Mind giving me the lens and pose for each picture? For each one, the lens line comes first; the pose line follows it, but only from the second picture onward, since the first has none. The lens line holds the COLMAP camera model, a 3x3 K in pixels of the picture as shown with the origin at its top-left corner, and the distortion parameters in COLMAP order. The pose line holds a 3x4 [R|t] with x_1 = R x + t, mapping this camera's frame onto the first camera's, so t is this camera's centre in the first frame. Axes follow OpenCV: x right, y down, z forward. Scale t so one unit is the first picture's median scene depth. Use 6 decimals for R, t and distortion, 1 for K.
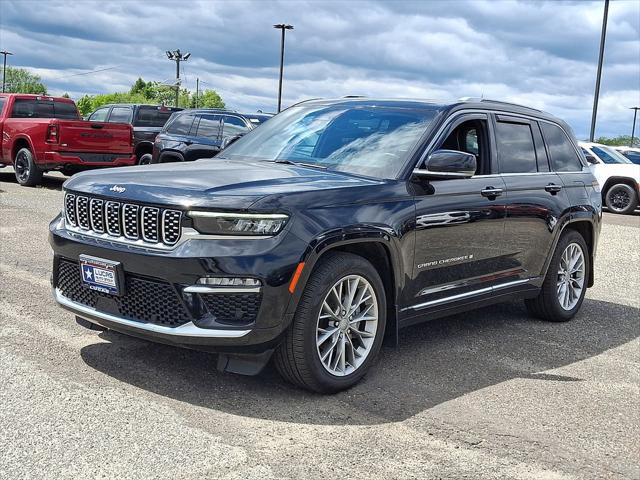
lens RADIAL K [[803.0, 0, 320.0], [0, 803.0, 240.0], [0, 0, 1]] dist [0.203111, -0.515077]
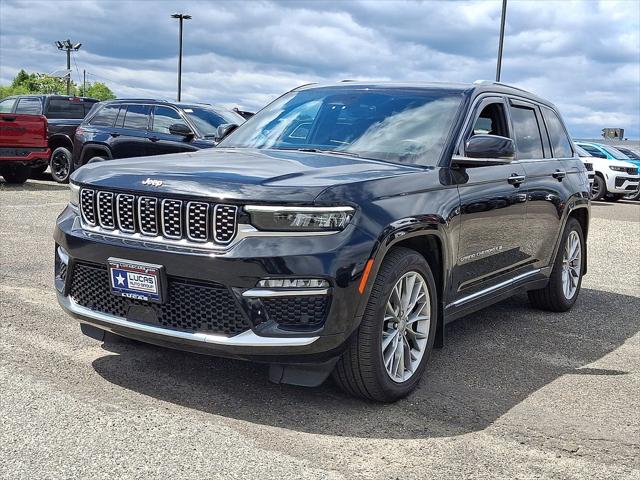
lens RADIAL K [[803.0, 0, 320.0], [0, 803.0, 240.0], [0, 0, 1]] dist [0.203111, -0.515077]
pose [[0.992261, -0.026151, 0.121384, -0.171350], [0.025056, 0.999630, 0.010544, -0.004609], [-0.121615, -0.007421, 0.992550, 0.101577]]
